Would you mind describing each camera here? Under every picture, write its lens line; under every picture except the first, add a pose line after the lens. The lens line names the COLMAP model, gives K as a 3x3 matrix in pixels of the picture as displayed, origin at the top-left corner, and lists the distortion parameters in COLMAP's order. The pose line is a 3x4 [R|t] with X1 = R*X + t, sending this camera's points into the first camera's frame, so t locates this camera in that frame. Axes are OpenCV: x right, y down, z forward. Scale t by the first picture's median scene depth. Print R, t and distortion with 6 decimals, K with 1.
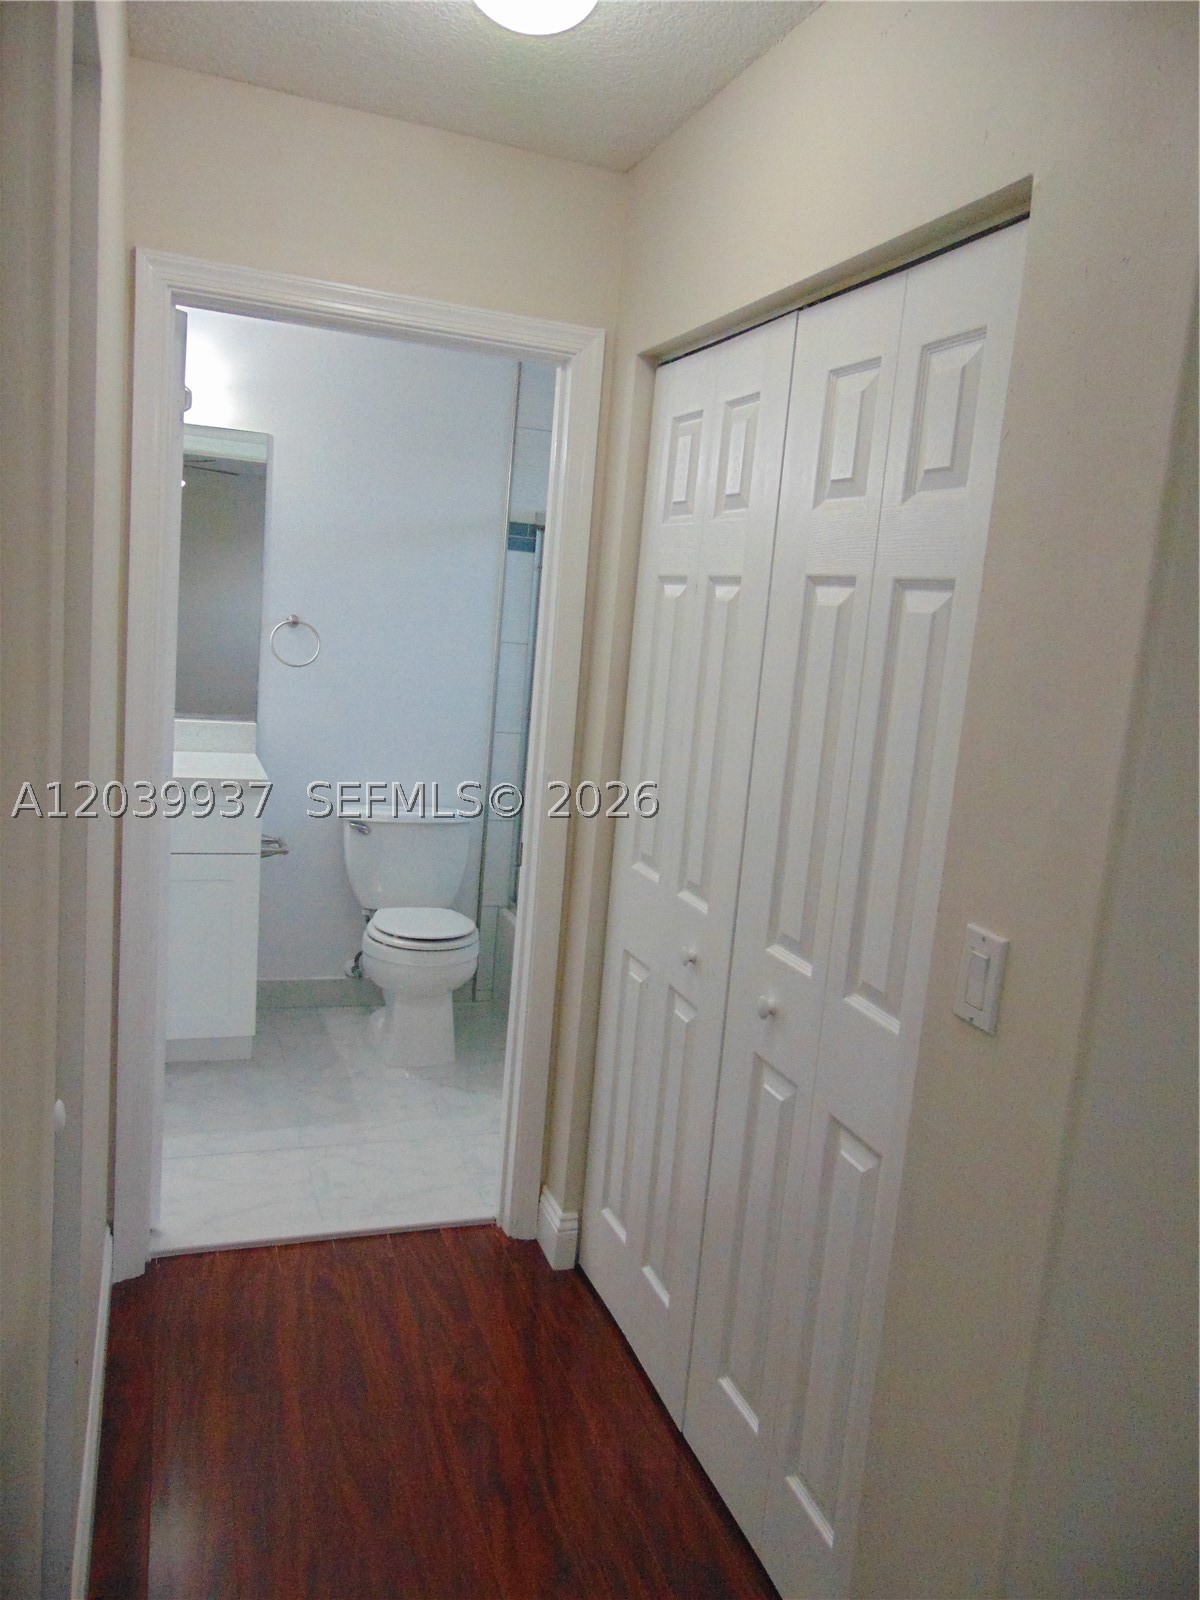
lens RADIAL K [[1236.0, 0, 599.3], [0, 1236.0, 796.6], [0, 0, 1]] dist [0.001621, 0.017104]
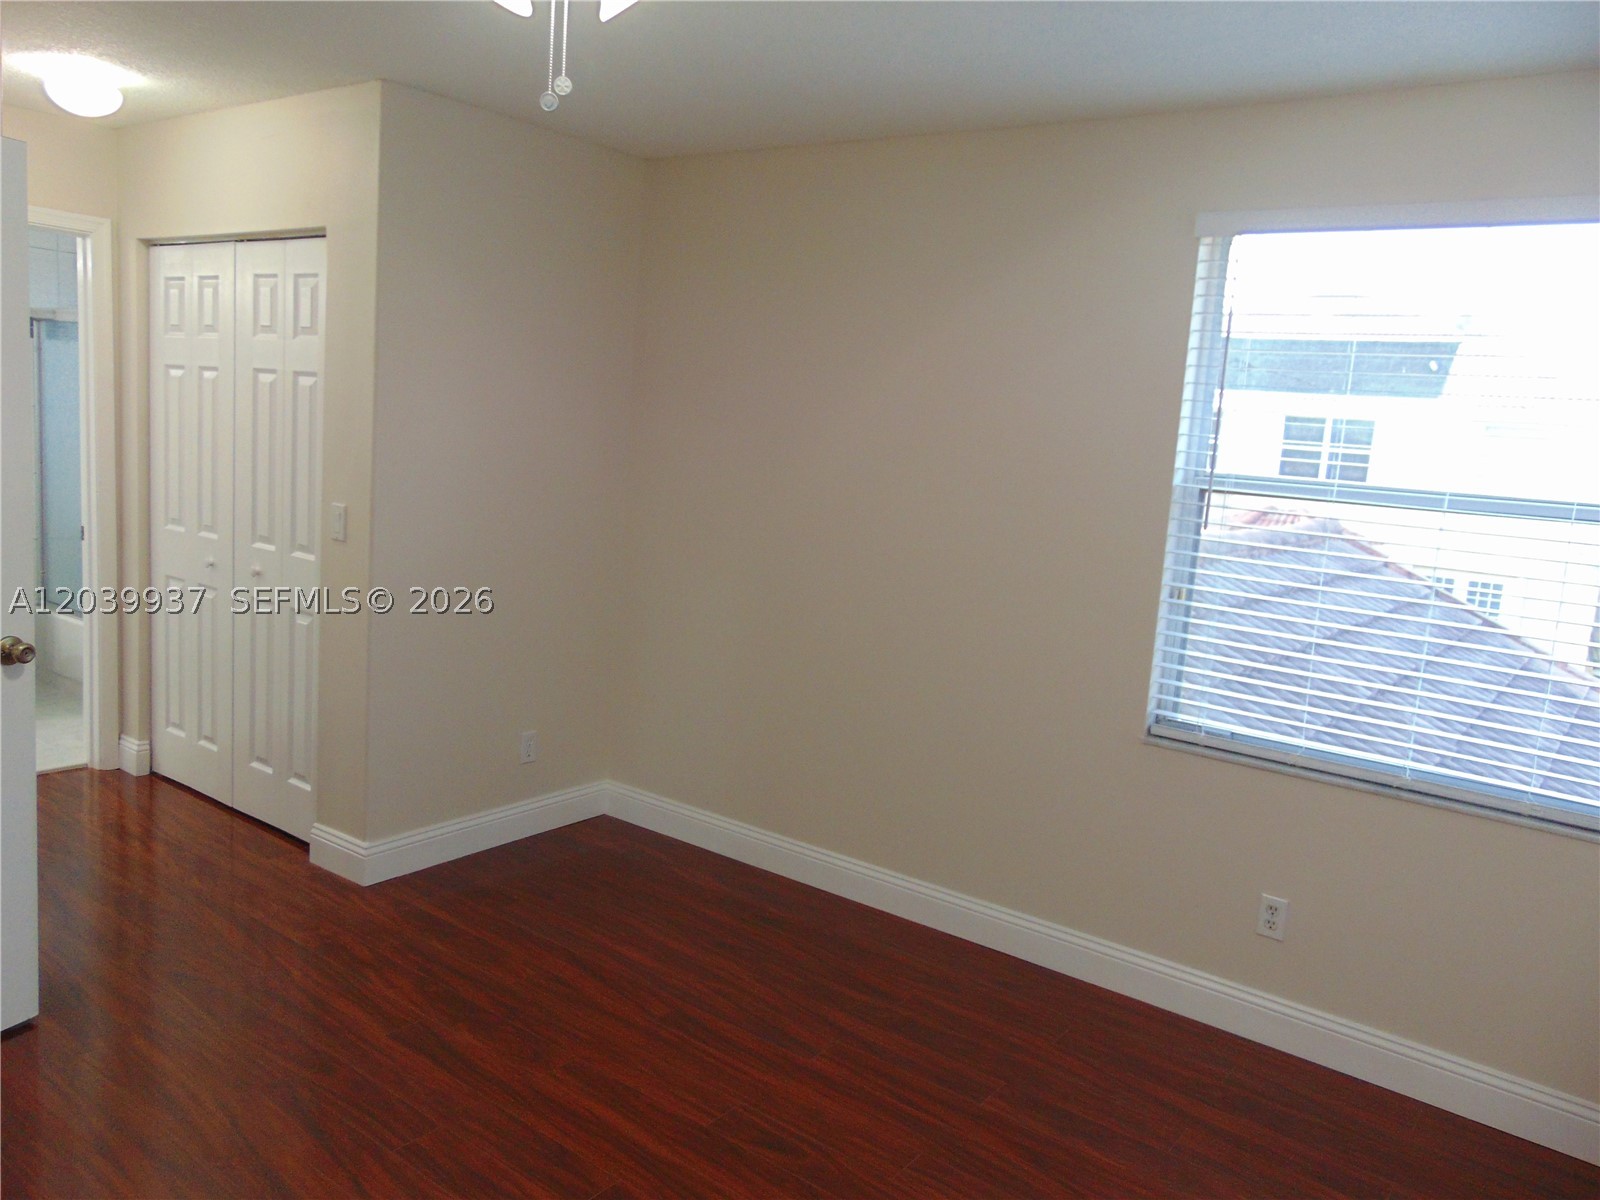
lens RADIAL K [[1236.0, 0, 800.1], [0, 1236.0, 601.6], [0, 0, 1]] dist [0.001621, 0.017104]
pose [[0.841860, -0.099564, 0.530433, -0.176516], [0.083077, 0.995029, 0.054917, 0.153902], [-0.533264, -0.002166, 0.845946, -1.096893]]
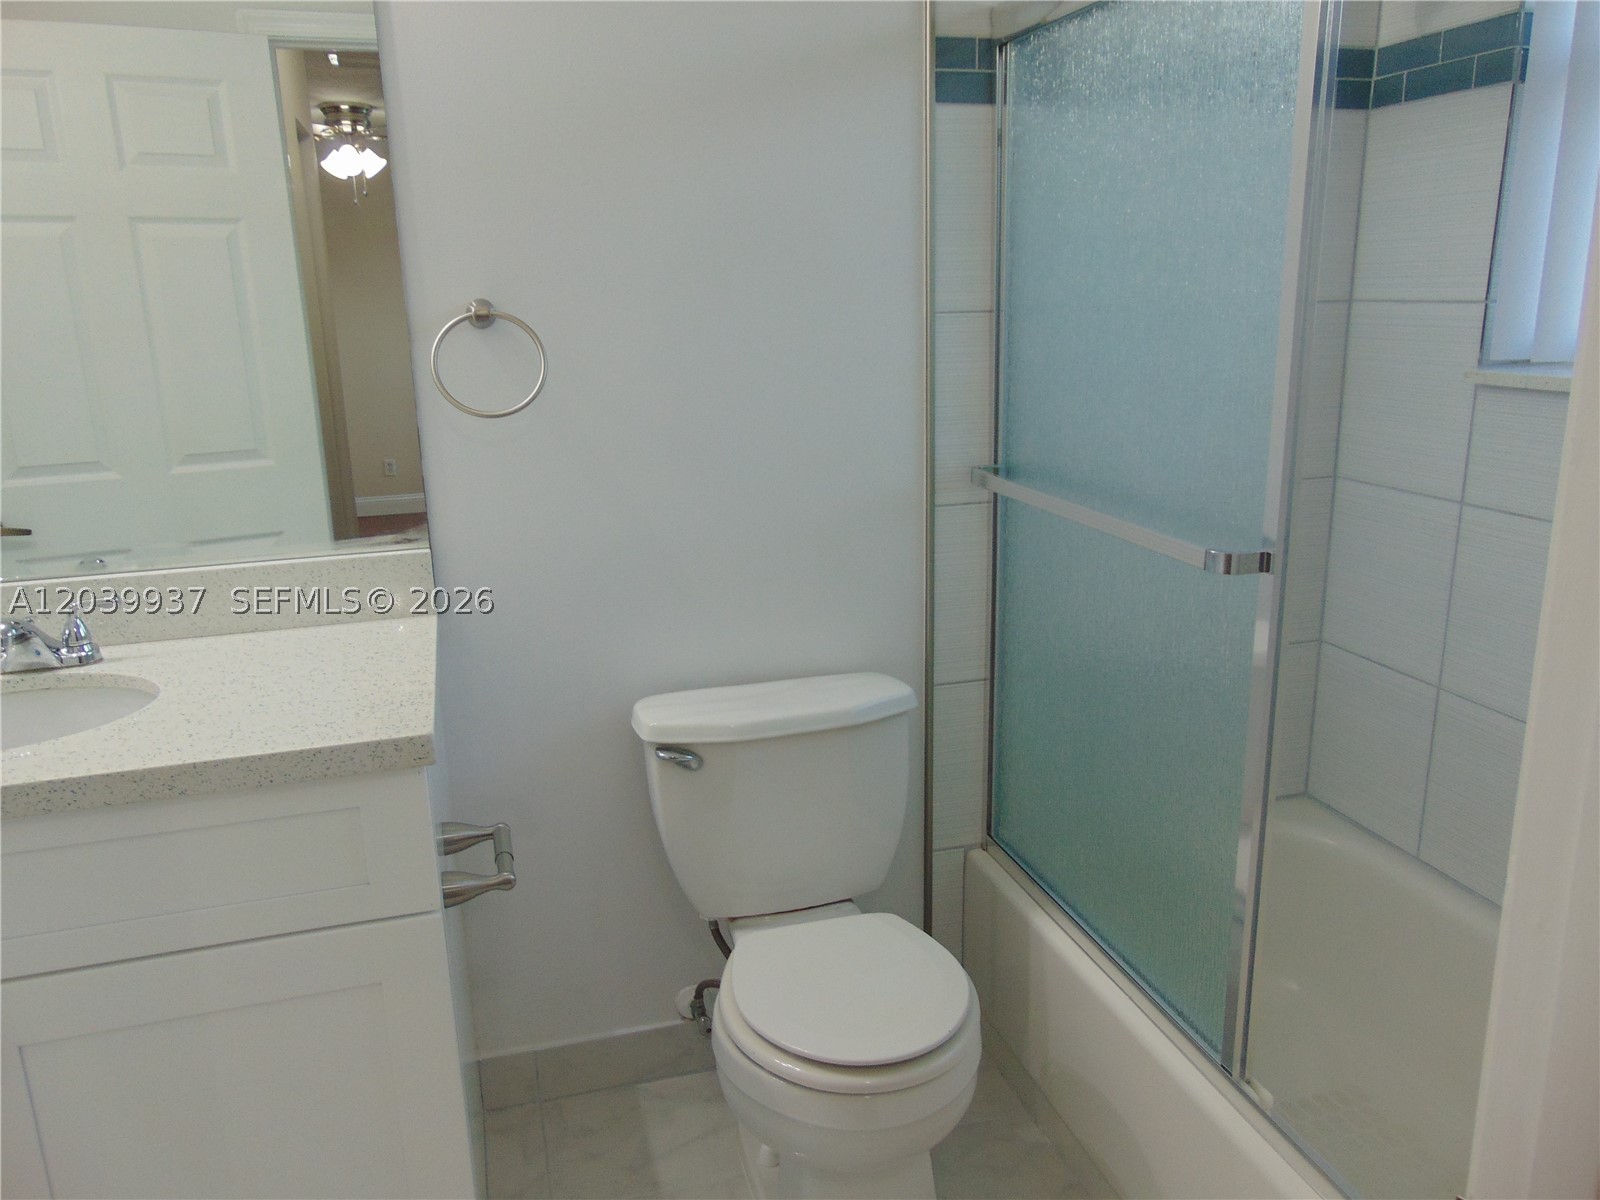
lens RADIAL K [[1236.0, 0, 806.4], [0, 1236.0, 602.0], [0, 0, 1]] dist [0.001621, 0.017104]
pose [[0.992614, -0.090608, -0.080671, -0.107383], [0.097671, 0.991285, 0.088394, -0.068280], [0.071959, -0.095621, 0.992813, 0.567376]]
